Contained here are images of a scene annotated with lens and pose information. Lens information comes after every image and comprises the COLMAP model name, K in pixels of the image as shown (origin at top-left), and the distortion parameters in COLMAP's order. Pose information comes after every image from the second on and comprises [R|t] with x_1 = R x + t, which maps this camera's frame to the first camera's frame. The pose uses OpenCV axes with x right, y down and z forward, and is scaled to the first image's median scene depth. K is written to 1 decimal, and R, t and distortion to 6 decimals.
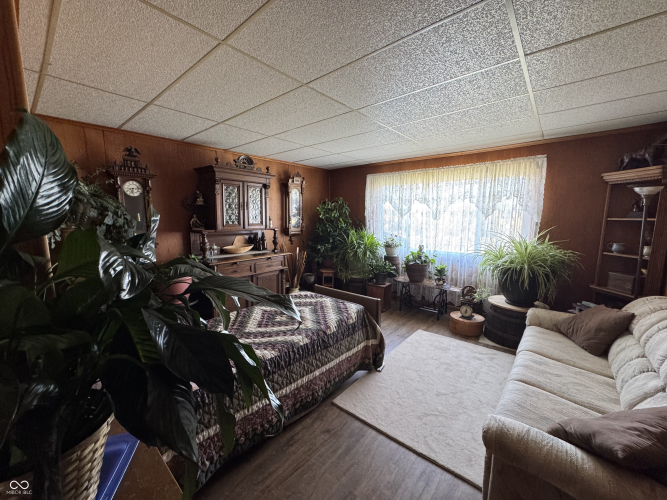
lens RADIAL K [[264.5, 0, 333.5], [0, 264.5, 250.0], [0, 0, 1]] dist [-0.001650, -0.000037]
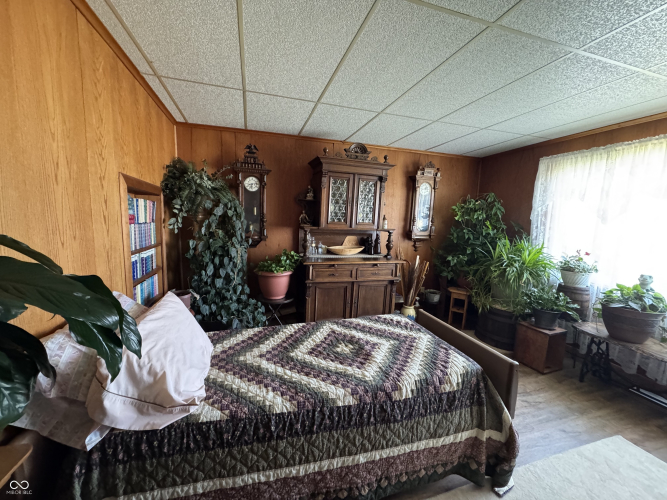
lens RADIAL K [[264.5, 0, 333.5], [0, 264.5, 250.0], [0, 0, 1]] dist [-0.001650, -0.000037]
pose [[0.837911, 0.094114, -0.537632, 0.095973], [-0.103974, 0.994507, 0.012044, -0.011843], [0.535812, 0.045808, 0.843094, 0.238745]]
